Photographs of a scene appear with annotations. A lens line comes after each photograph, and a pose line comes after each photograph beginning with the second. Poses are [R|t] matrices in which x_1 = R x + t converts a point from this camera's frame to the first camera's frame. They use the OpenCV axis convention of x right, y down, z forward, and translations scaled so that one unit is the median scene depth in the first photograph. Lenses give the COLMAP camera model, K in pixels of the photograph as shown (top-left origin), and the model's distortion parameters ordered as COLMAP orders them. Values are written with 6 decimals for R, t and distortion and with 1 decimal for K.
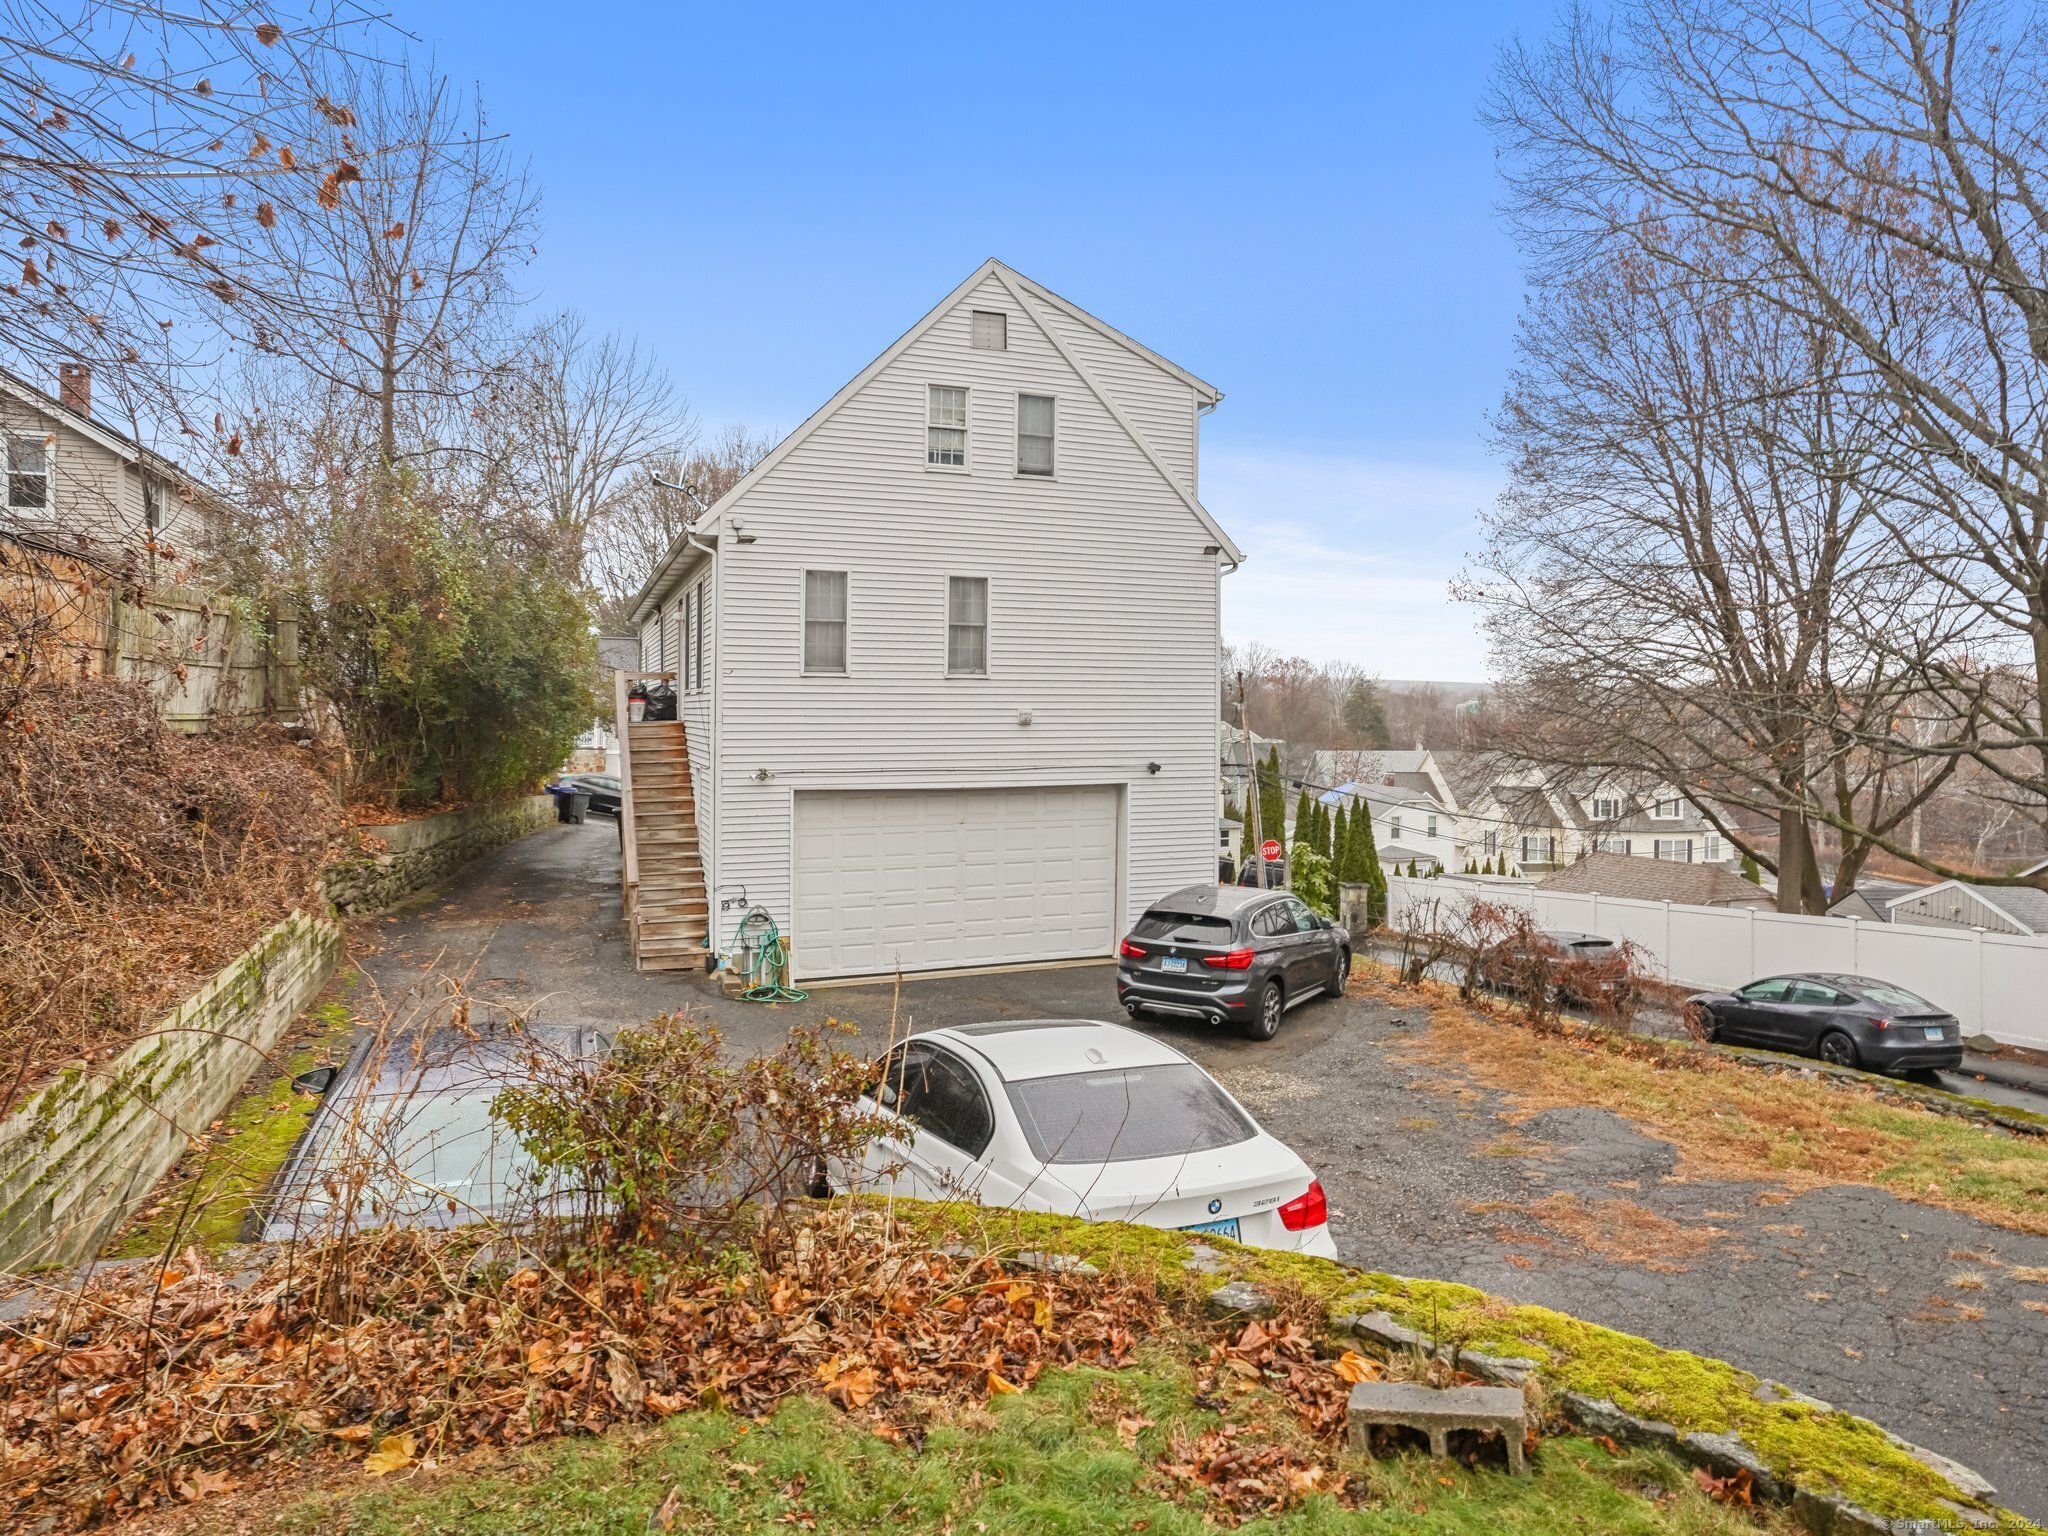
lens RADIAL K [[1242.7, 0, 1023.0], [0, 1242.7, 679.3], [0, 0, 1]] dist [-0.040002, -0.000569]
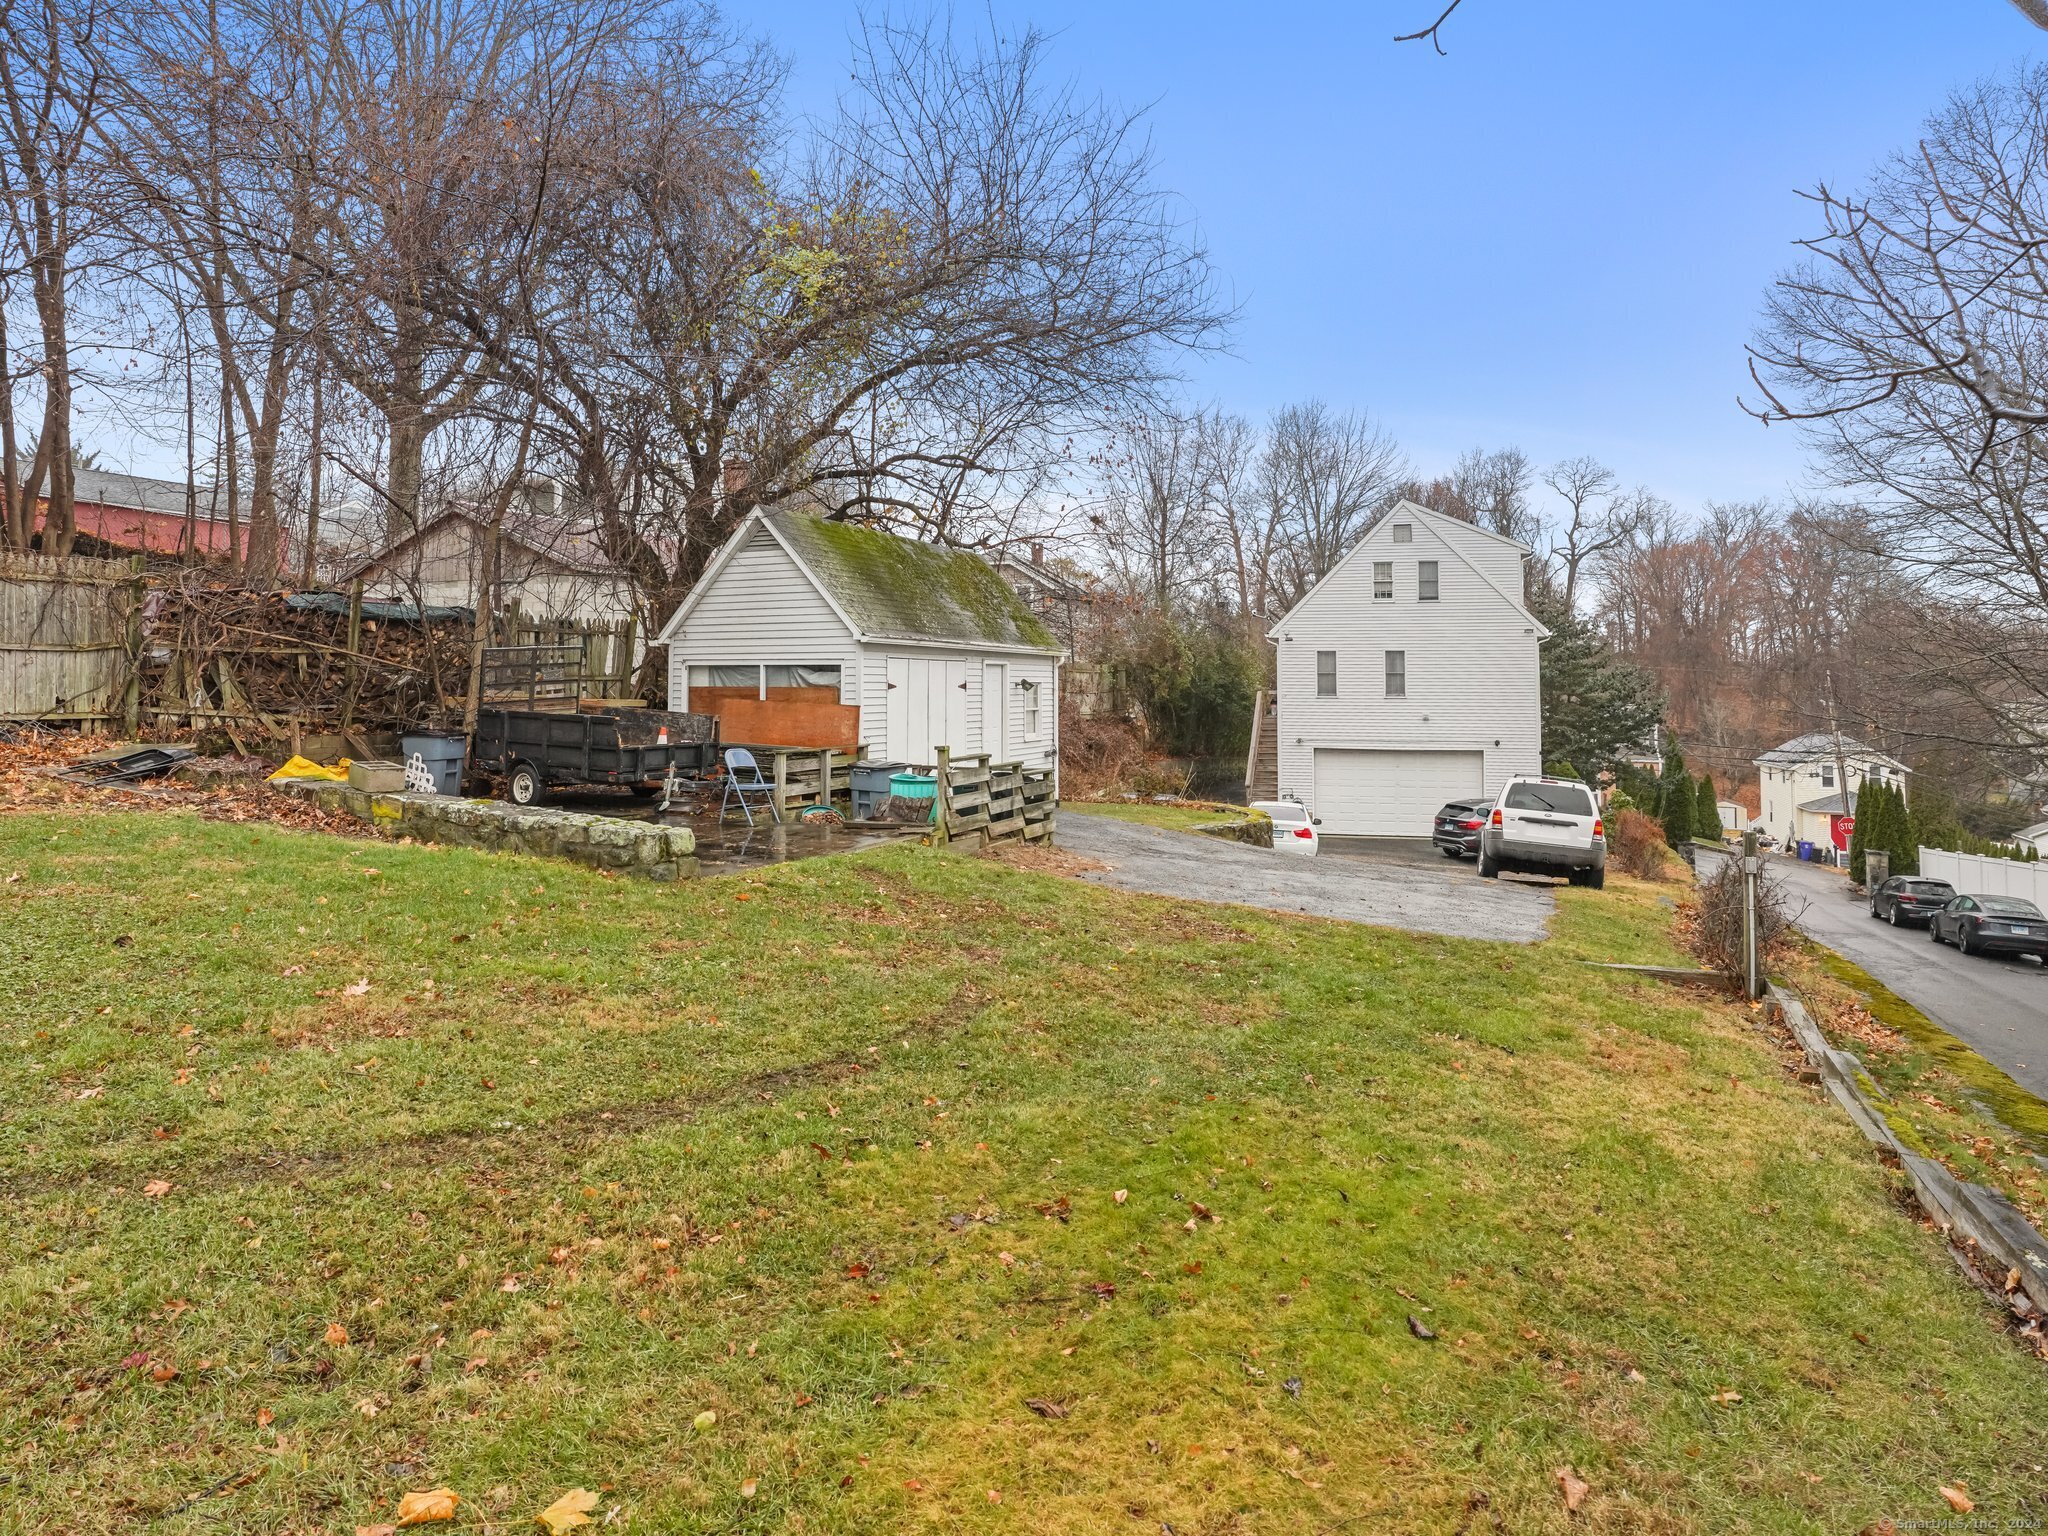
lens RADIAL K [[1282.5, 0, 1030.7], [0, 1282.5, 573.4], [0, 0, 1]] dist [-0.024234, 0.000855]
pose [[0.808684, -0.050924, -0.586035, 0.749065], [0.011485, 0.997423, -0.070824, -0.066265], [0.588131, 0.050544, 0.807184, -1.157251]]
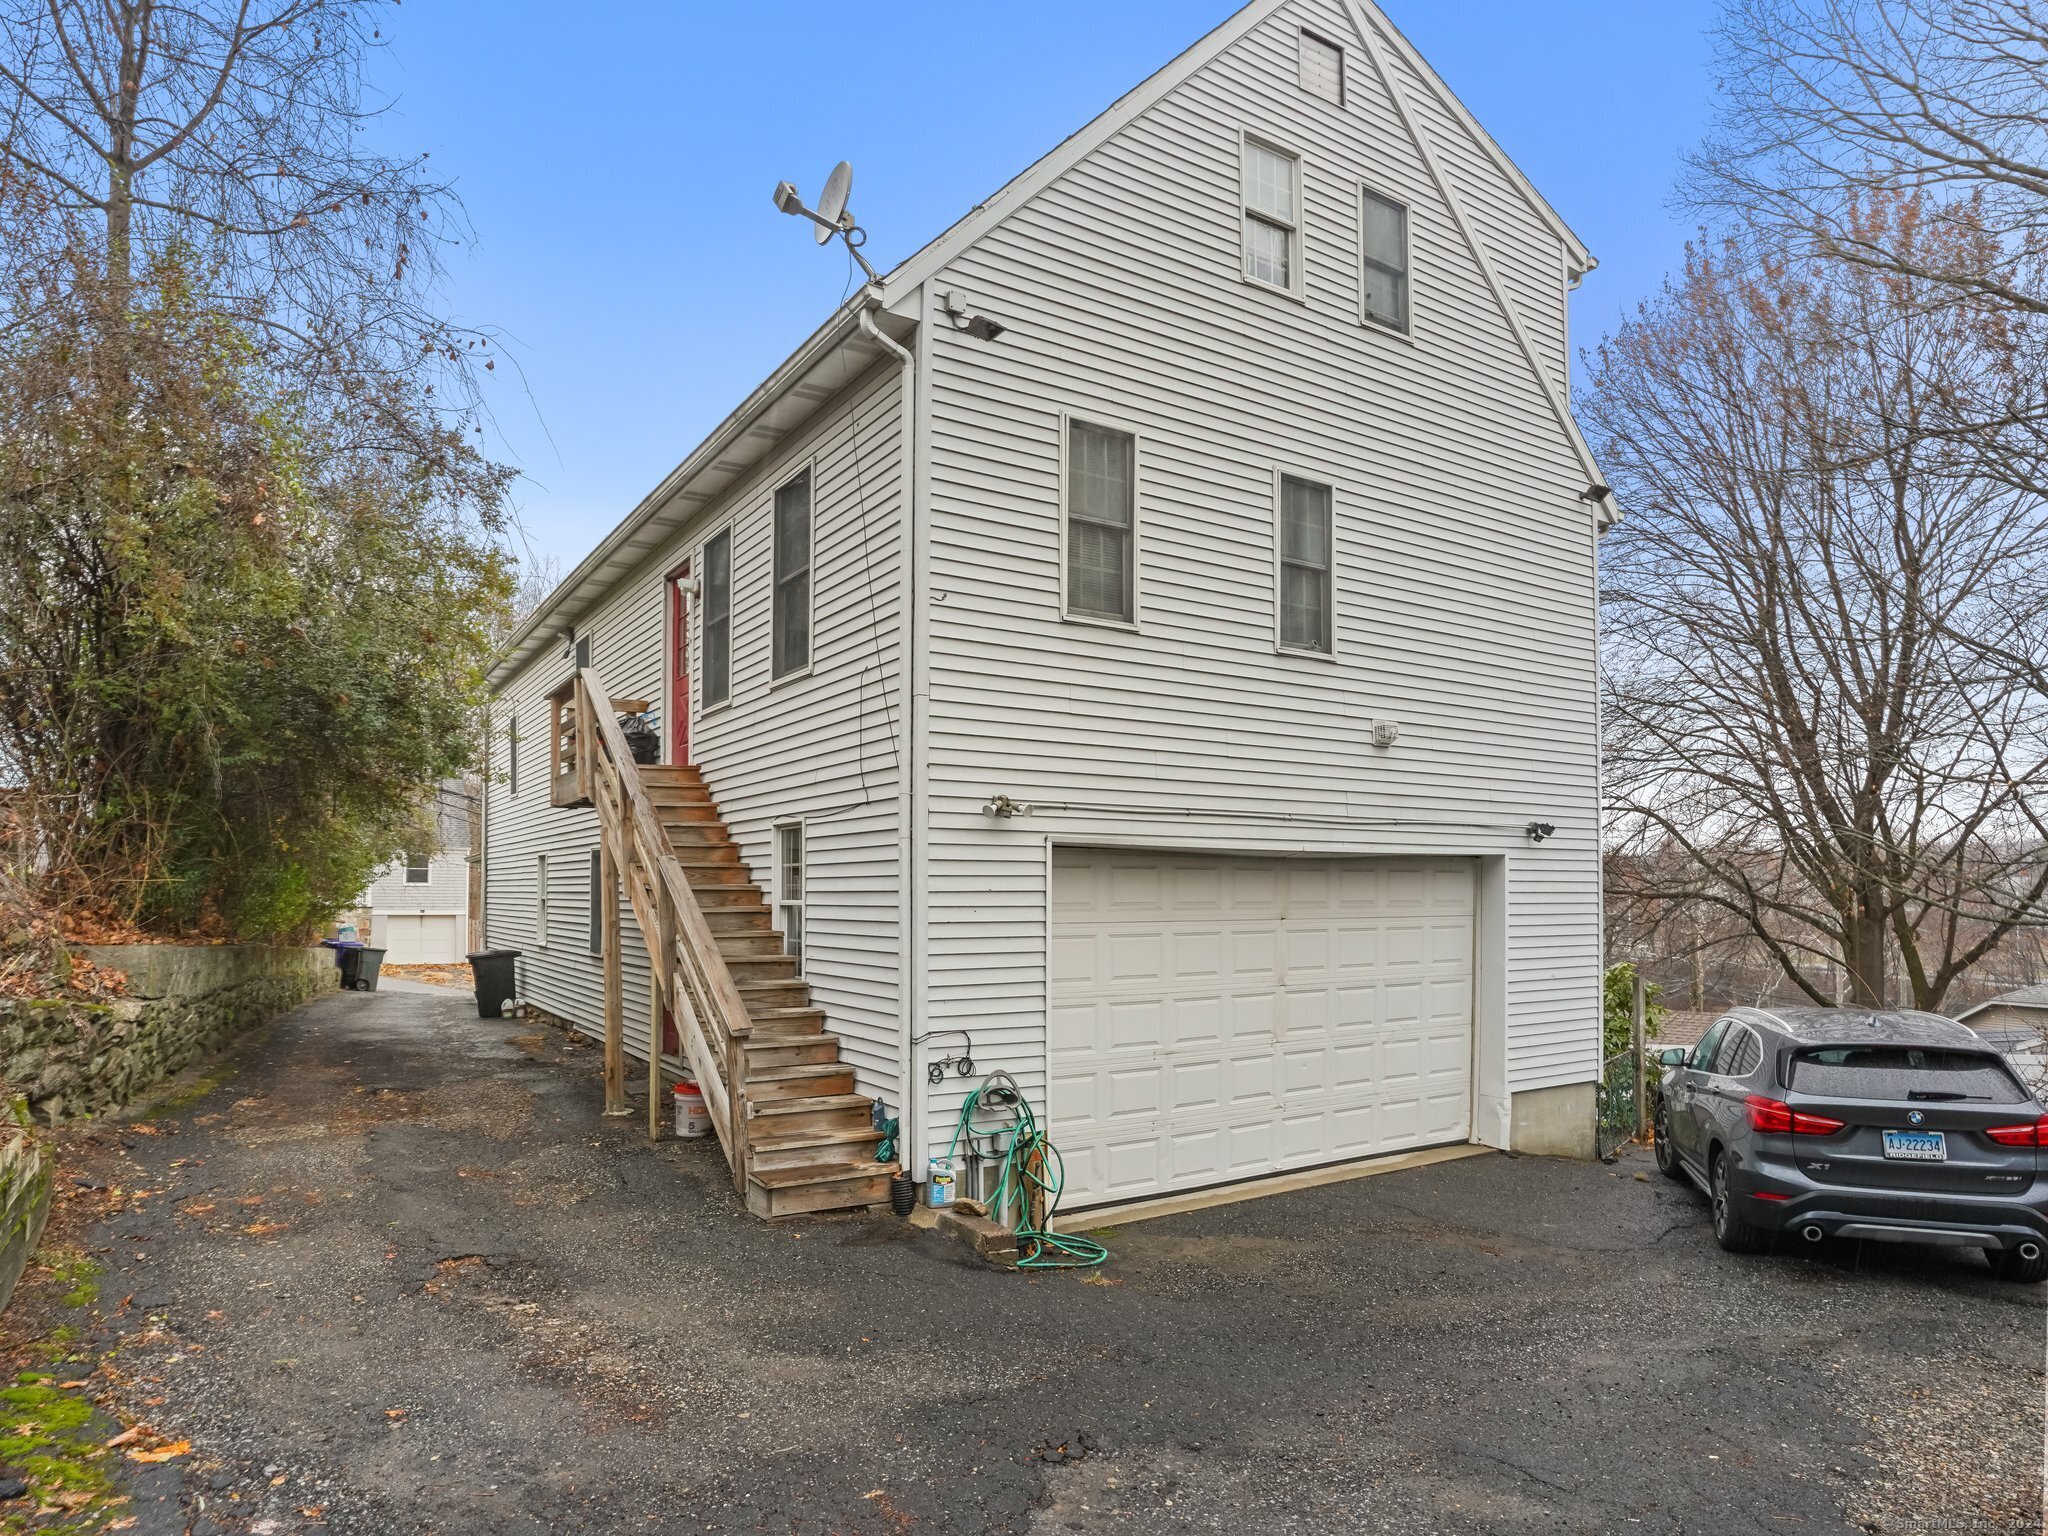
lens RADIAL K [[1228.9, 0, 1032.8], [0, 1228.9, 852.4], [0, 0, 1]] dist [-0.033952, 0.001680]
pose [[0.977602, 0.003408, 0.210435, -0.283650], [-0.001014, 0.999934, -0.011482, 0.094423], [-0.210460, 0.011011, 0.977540, 0.483836]]
